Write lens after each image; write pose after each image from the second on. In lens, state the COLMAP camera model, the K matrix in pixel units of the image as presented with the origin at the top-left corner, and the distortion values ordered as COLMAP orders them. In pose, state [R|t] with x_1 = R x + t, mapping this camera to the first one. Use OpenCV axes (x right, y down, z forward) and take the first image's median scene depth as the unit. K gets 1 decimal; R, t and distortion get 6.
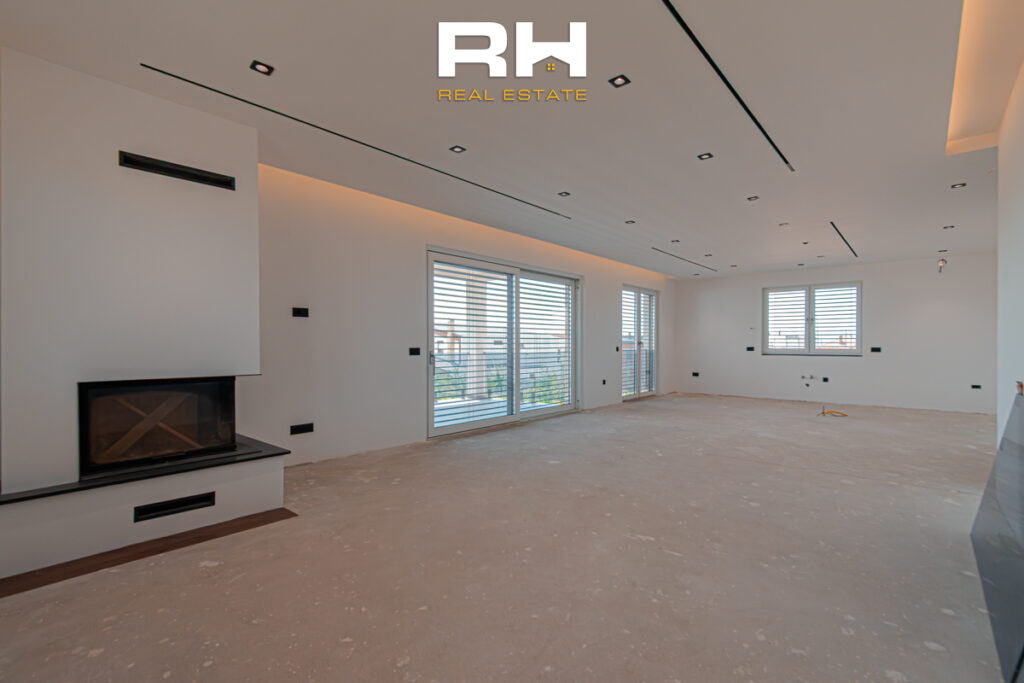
lens RADIAL K [[459.0, 0, 517.4], [0, 459.0, 342.6], [0, 0, 1]] dist [0.001836, -0.000245]
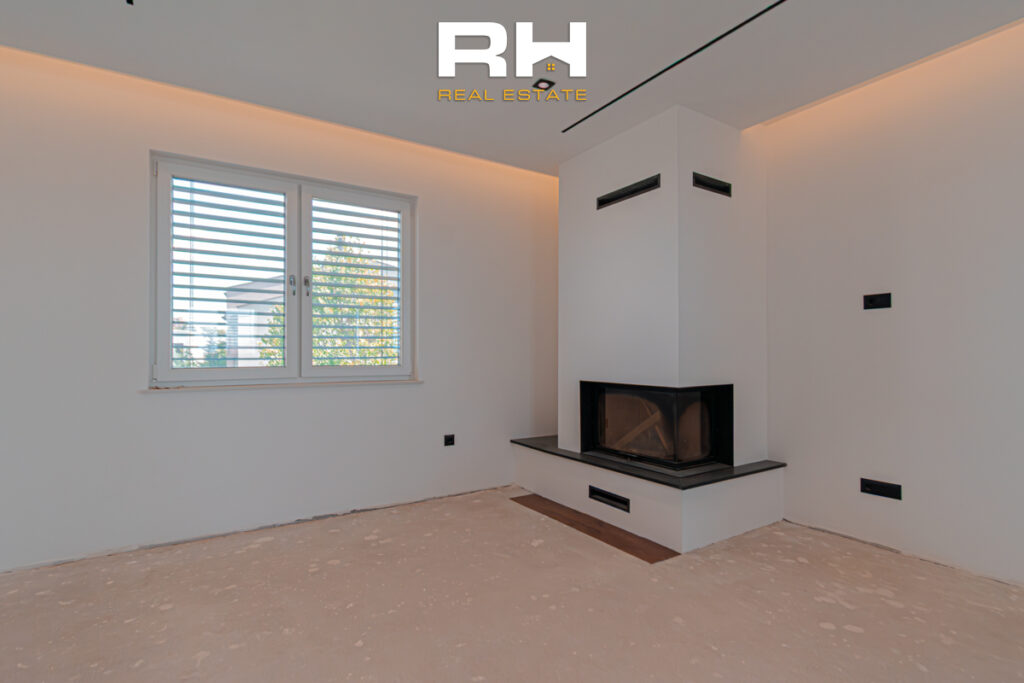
lens RADIAL K [[489.1, 0, 514.2], [0, 489.1, 346.7], [0, 0, 1]] dist [0.000024, 0.000406]
pose [[-0.243999, -0.012175, -0.969699, 0.447184], [0.003594, 0.999903, -0.013459, 0.004930], [0.969769, -0.006769, -0.243932, 1.033863]]
